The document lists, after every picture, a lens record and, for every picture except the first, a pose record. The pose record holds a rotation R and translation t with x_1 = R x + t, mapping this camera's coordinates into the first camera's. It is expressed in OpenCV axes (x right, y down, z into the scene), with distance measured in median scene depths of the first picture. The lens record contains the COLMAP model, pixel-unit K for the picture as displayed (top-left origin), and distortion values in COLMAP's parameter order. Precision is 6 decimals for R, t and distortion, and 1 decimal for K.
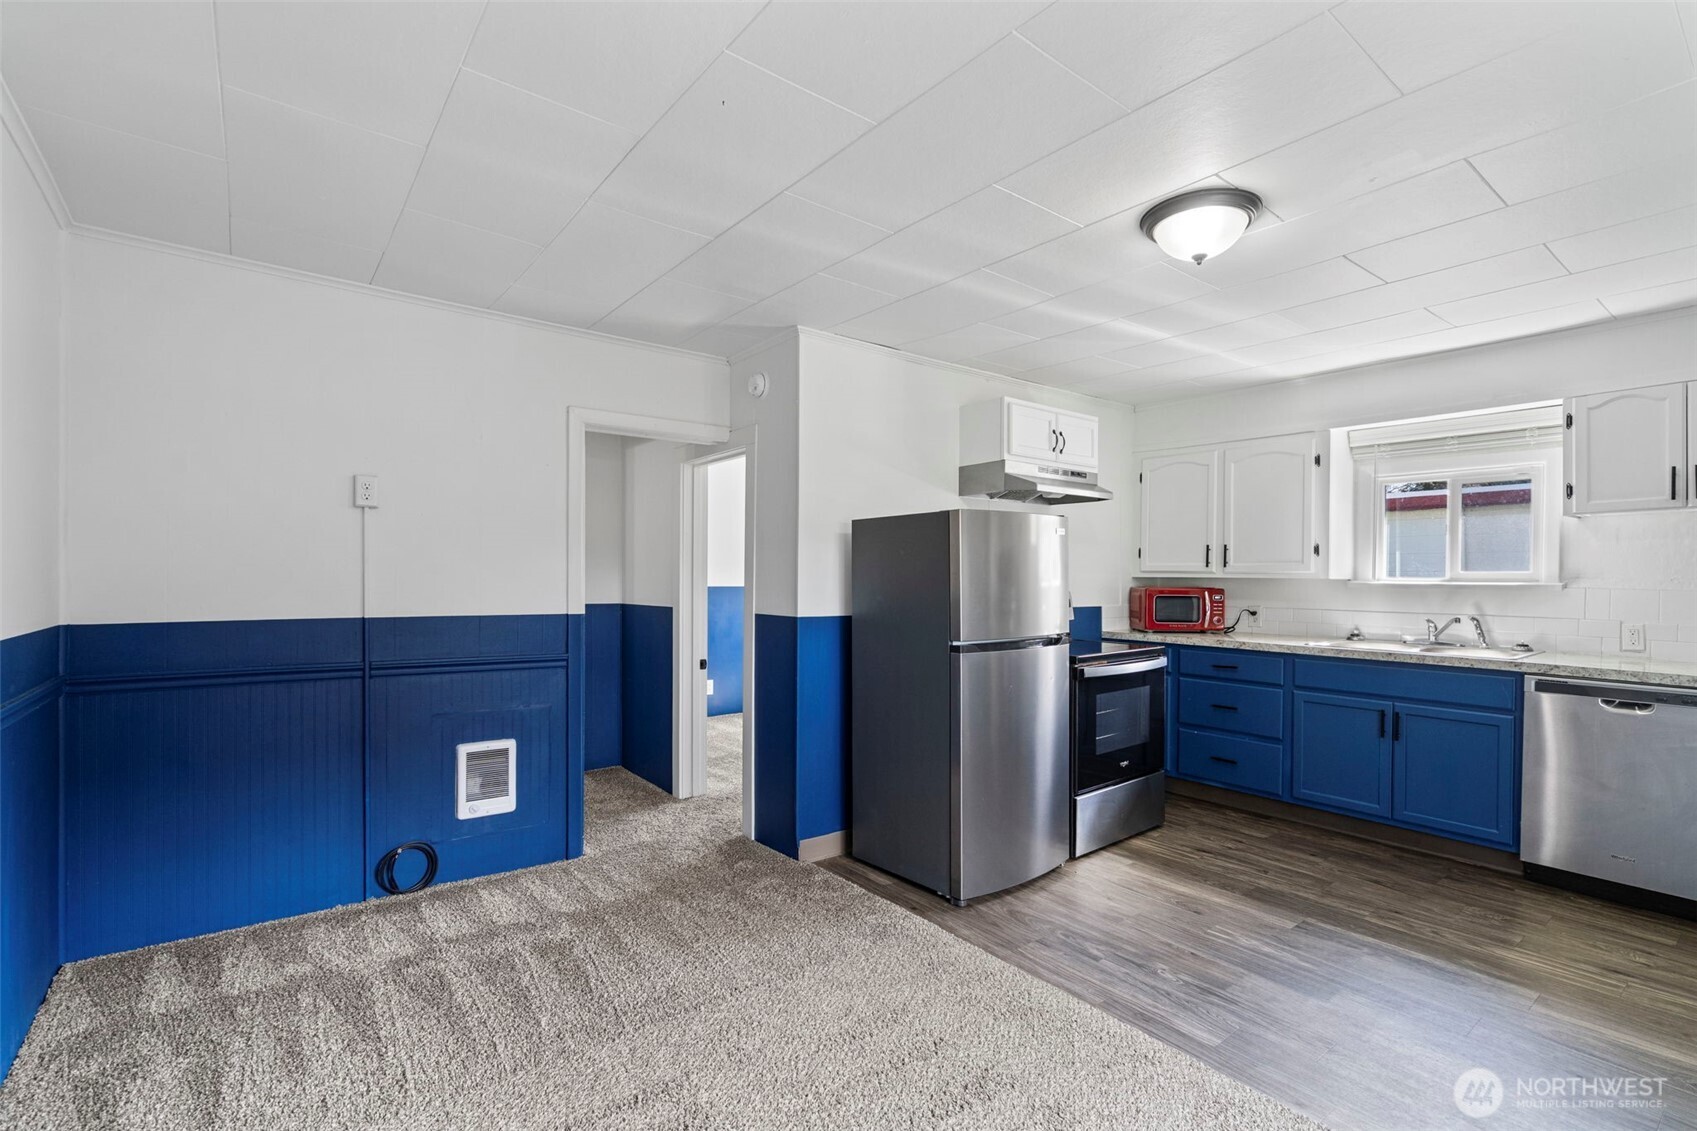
lens RADIAL K [[767.2, 0, 853.5], [0, 767.2, 579.3], [0, 0, 1]] dist [-0.002797, 0.001114]
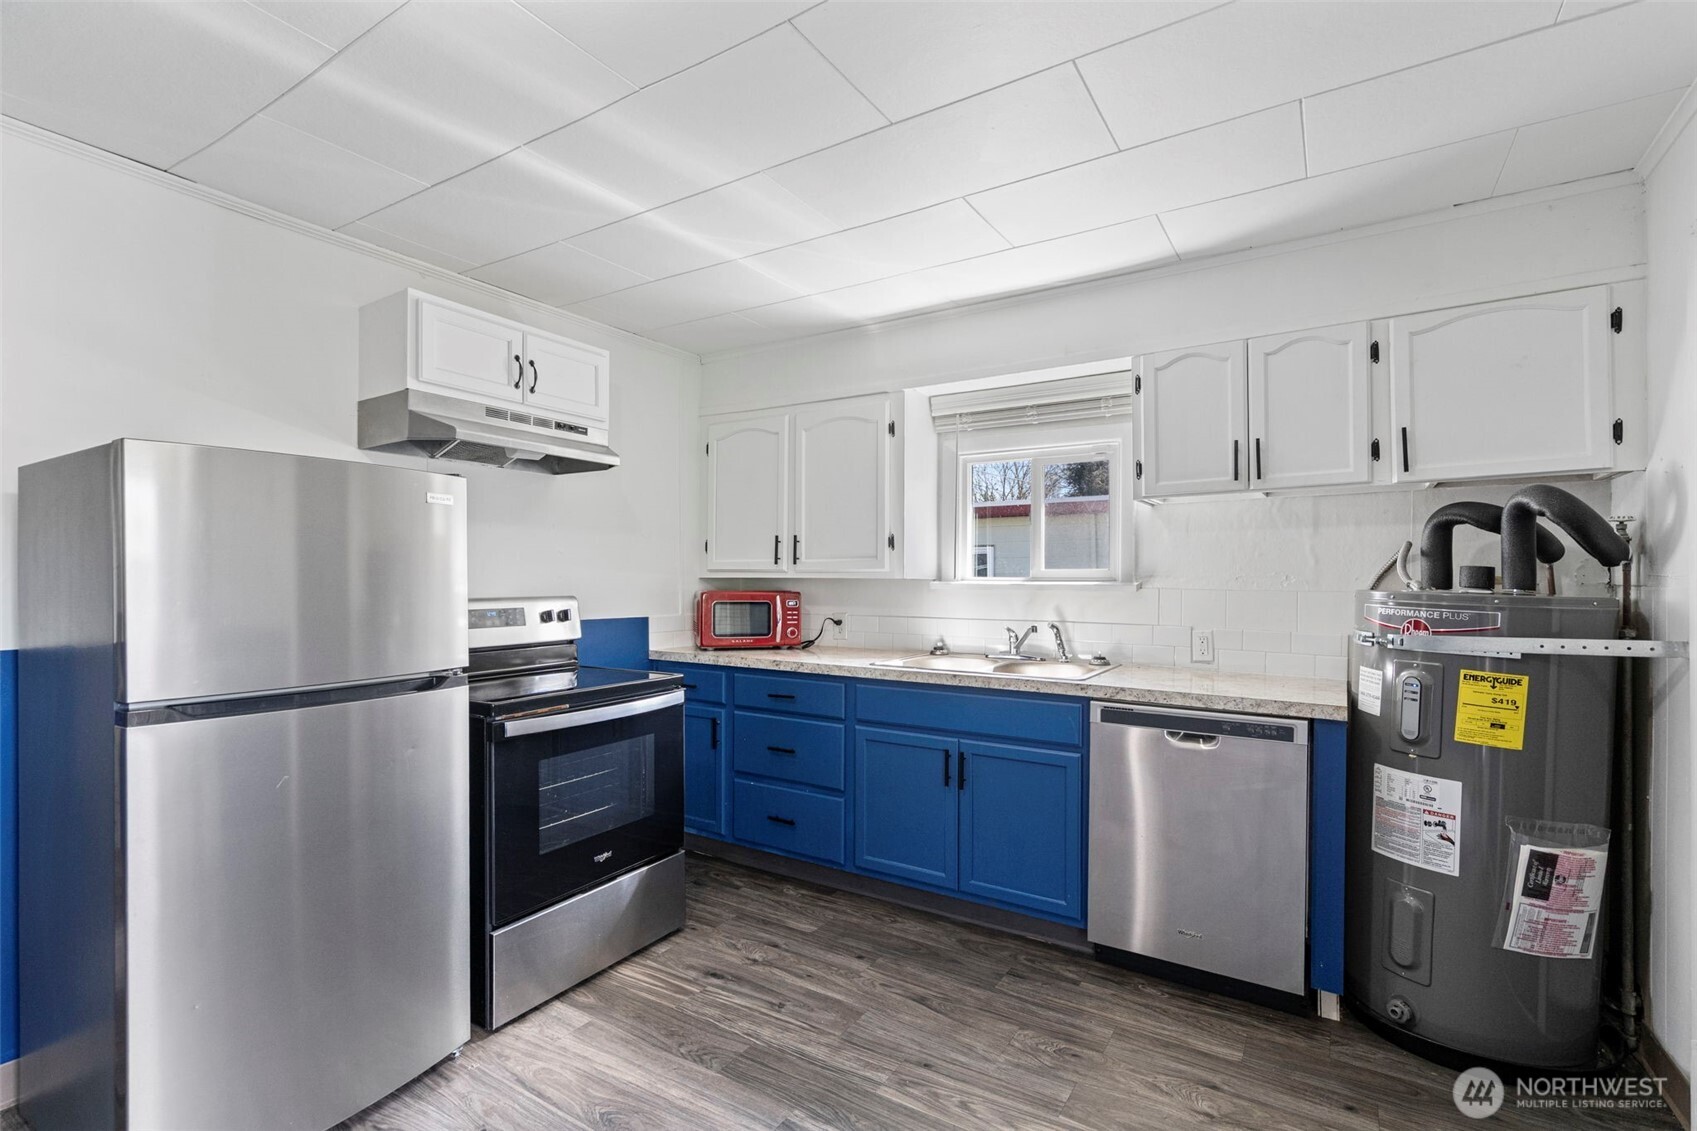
lens RADIAL K [[776.7, 0, 845.2], [0, 776.7, 573.2], [0, 0, 1]] dist [-0.002182, 0.000373]
pose [[0.943040, 0.000378, 0.332680, 0.322012], [0.003896, 0.999918, -0.012179, 0.003514], [-0.332657, 0.012781, 0.942961, 0.287382]]
